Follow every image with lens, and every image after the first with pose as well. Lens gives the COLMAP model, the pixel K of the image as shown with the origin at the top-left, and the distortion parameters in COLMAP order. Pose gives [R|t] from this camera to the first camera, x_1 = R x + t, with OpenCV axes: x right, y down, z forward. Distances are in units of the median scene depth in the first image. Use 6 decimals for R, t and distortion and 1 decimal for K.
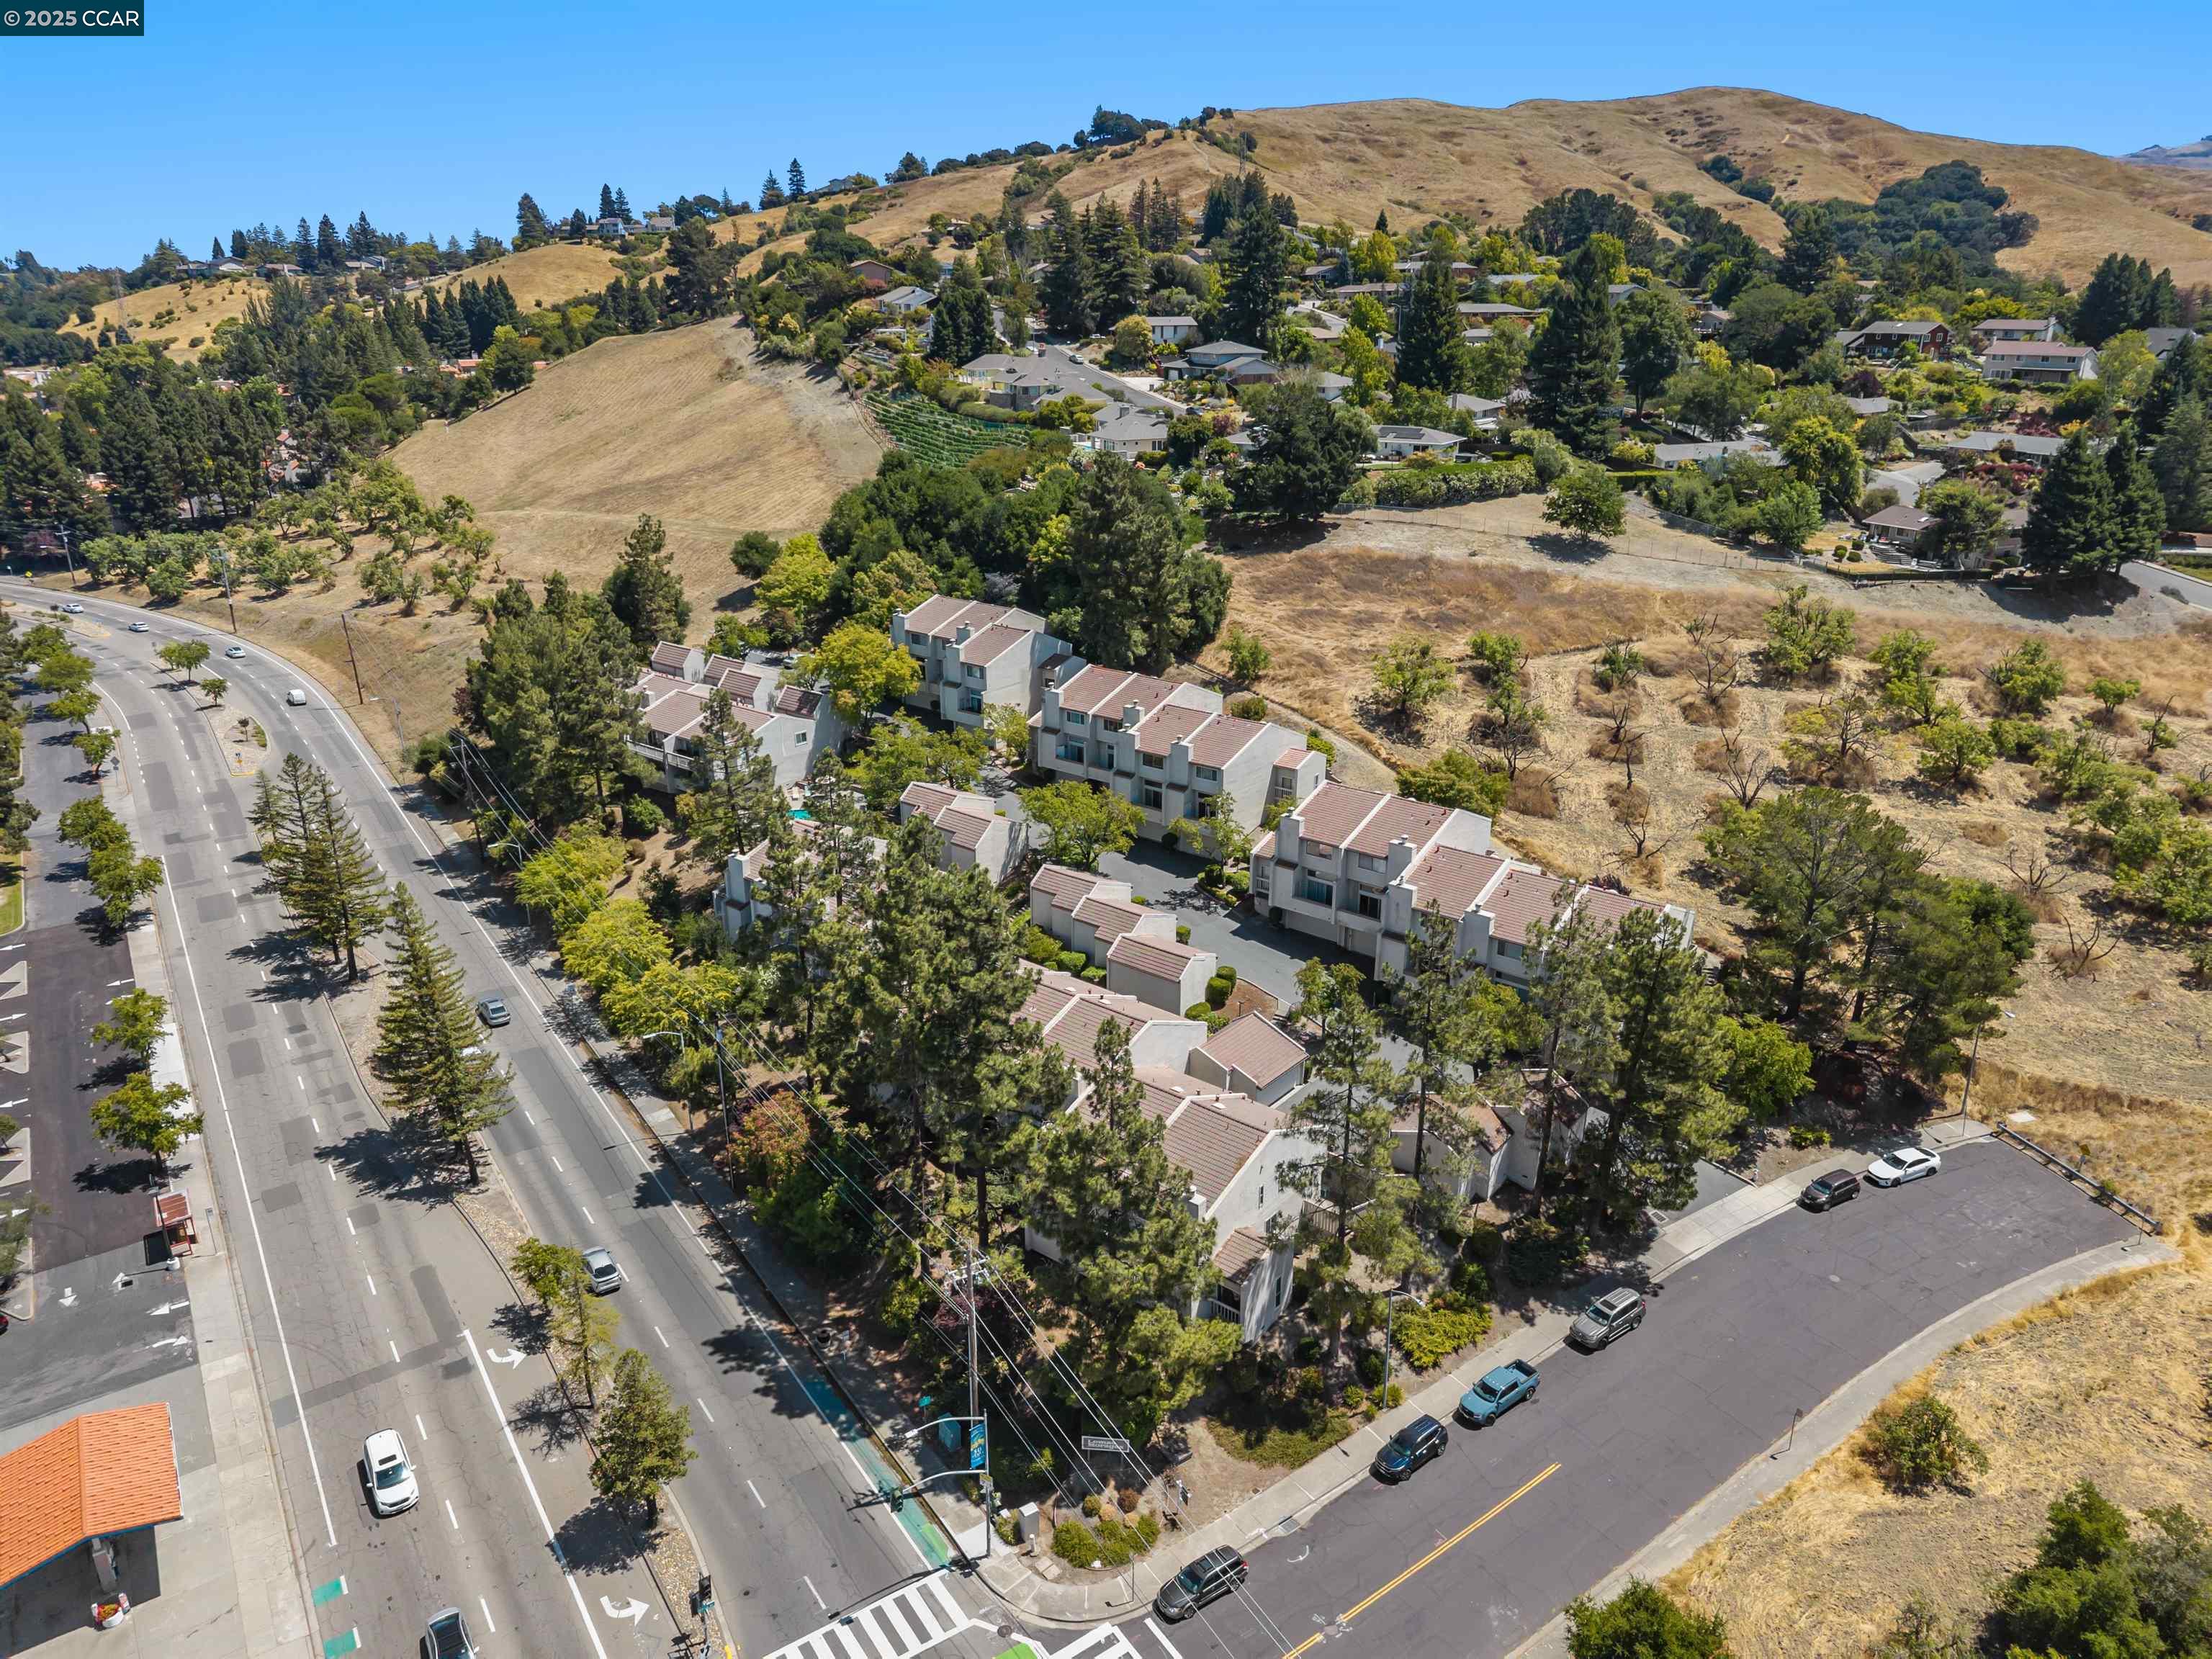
lens RADIAL K [[1444.8, 0, 1106.0], [0, 1444.8, 829.5], [0, 0, 1]] dist [0.016970, -0.015789]
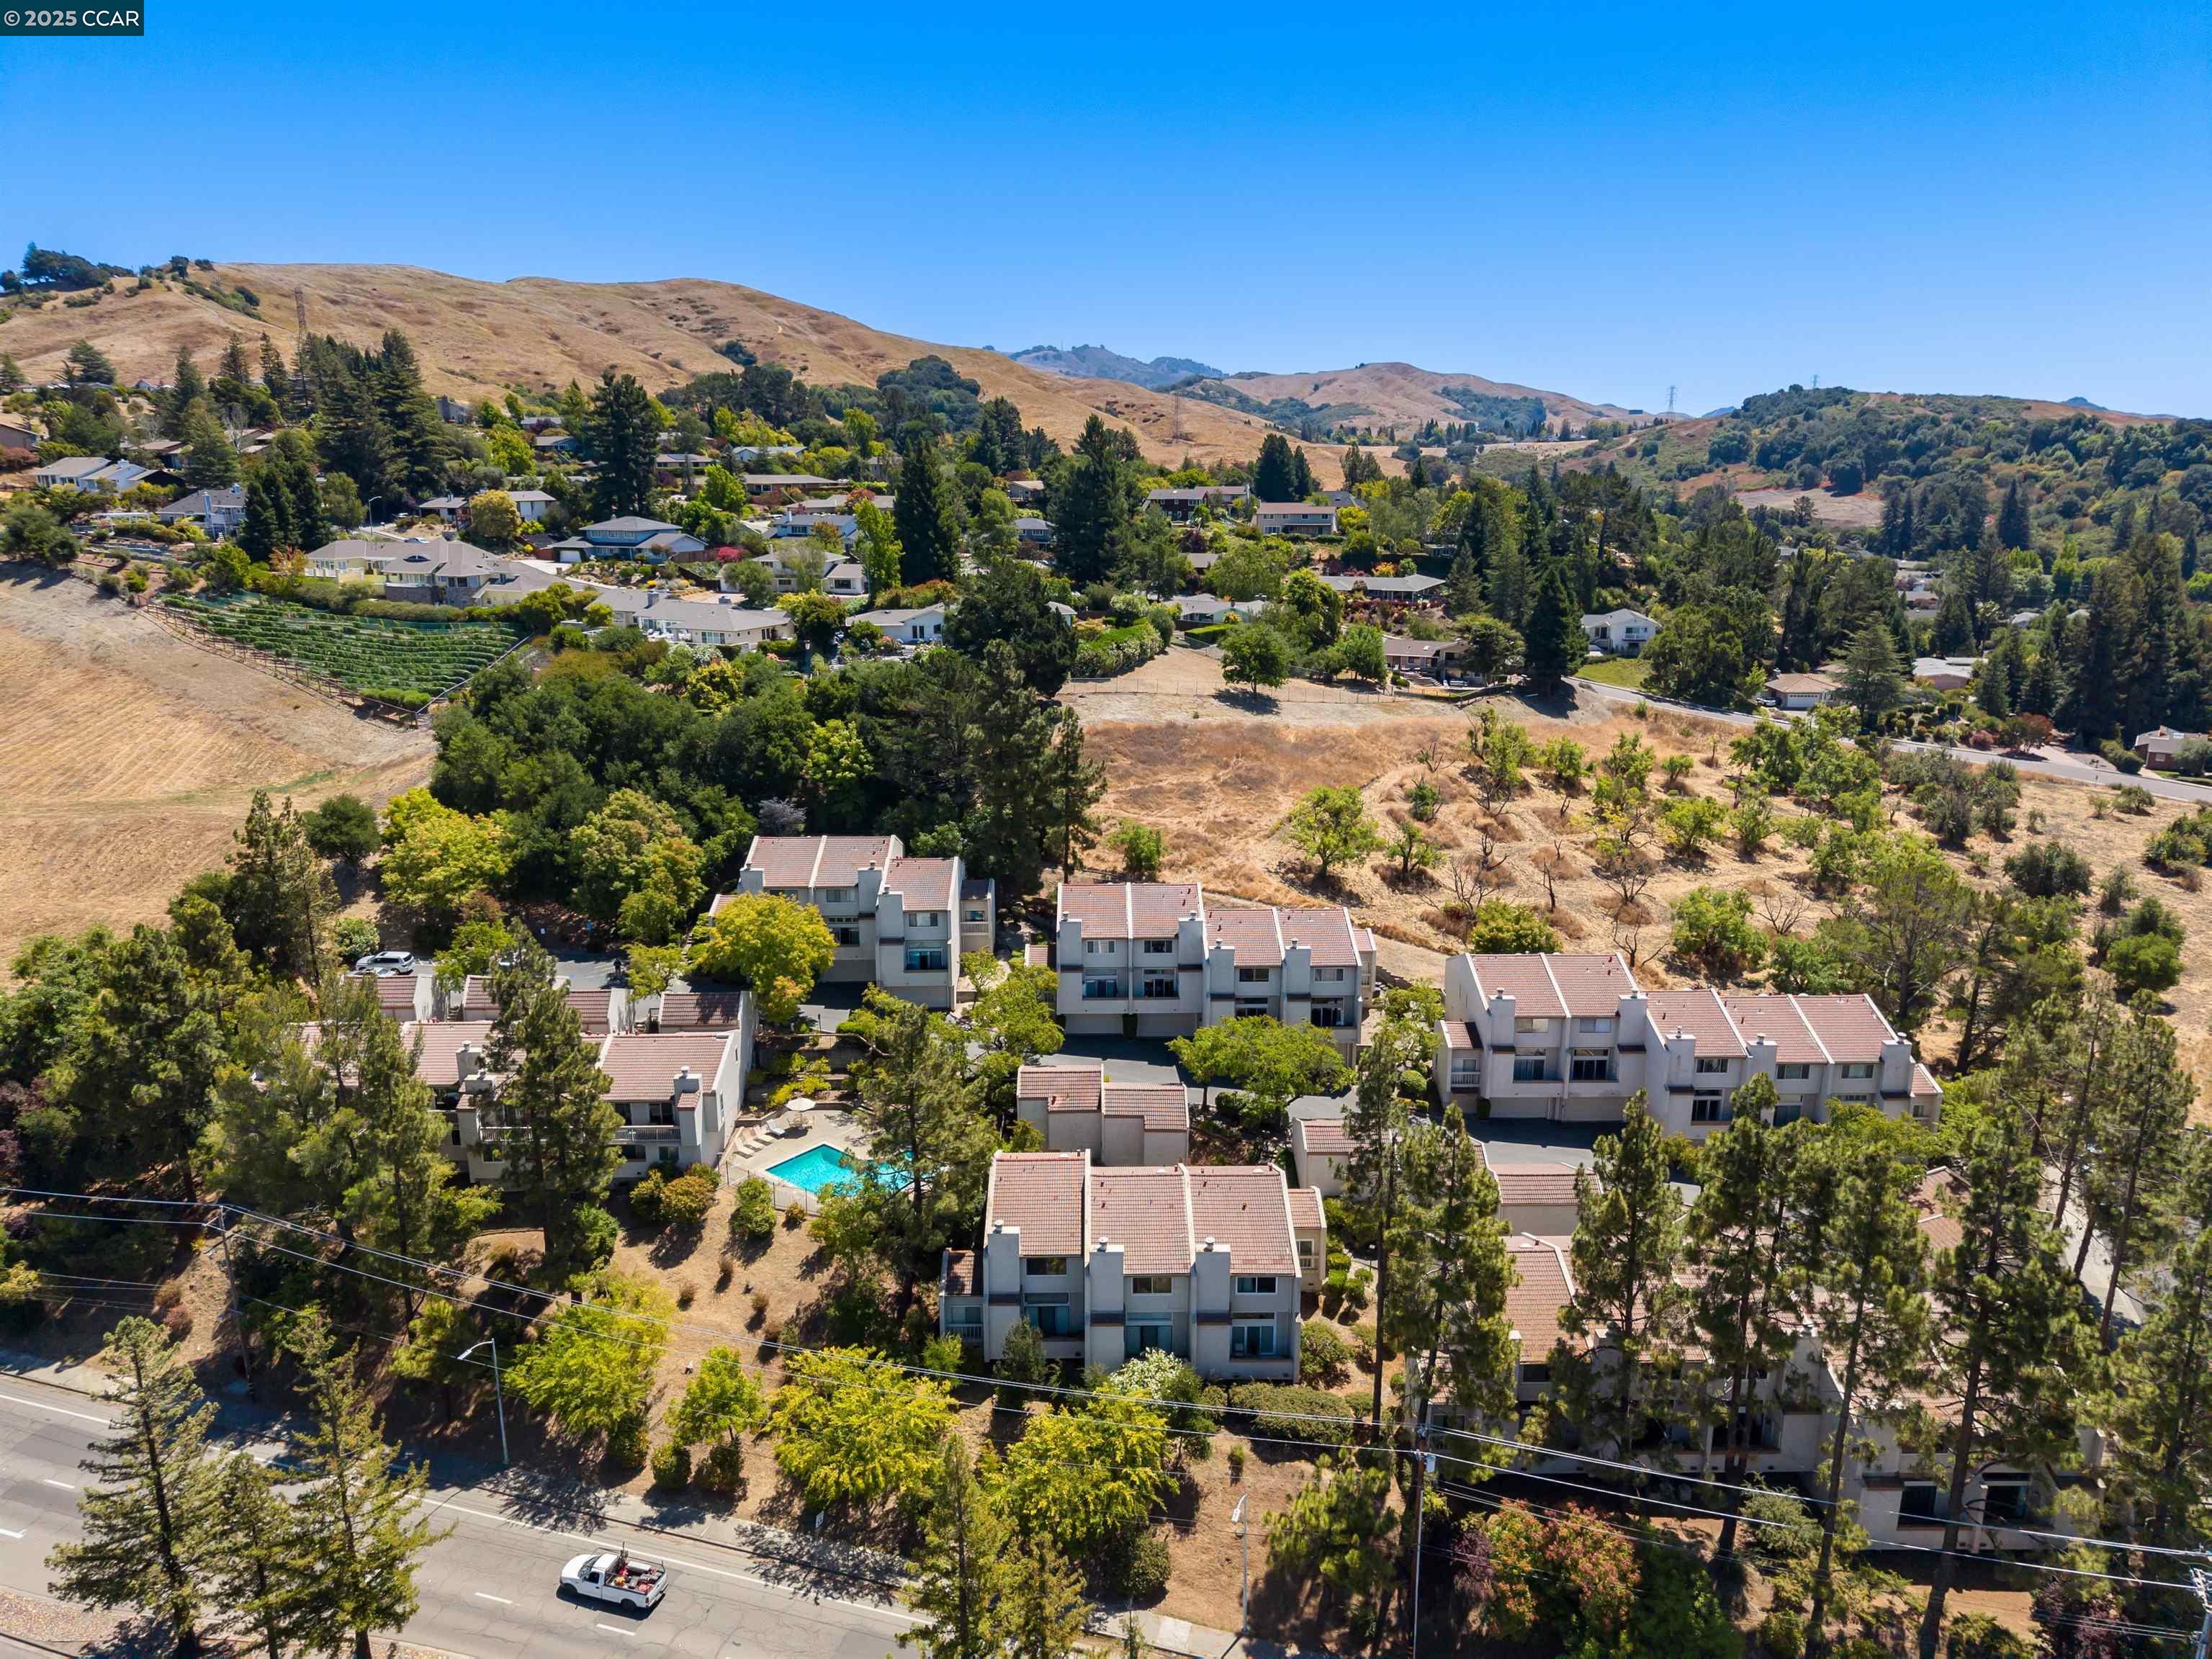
lens RADIAL K [[1444.8, 0, 1106.0], [0, 1444.8, 829.5], [0, 0, 1]] dist [0.016970, -0.015789]
pose [[0.777475, -0.156245, 0.609197, -0.085363], [0.220680, 0.974834, -0.031616, -0.019075], [-0.588926, 0.159019, 0.792389, 0.050664]]
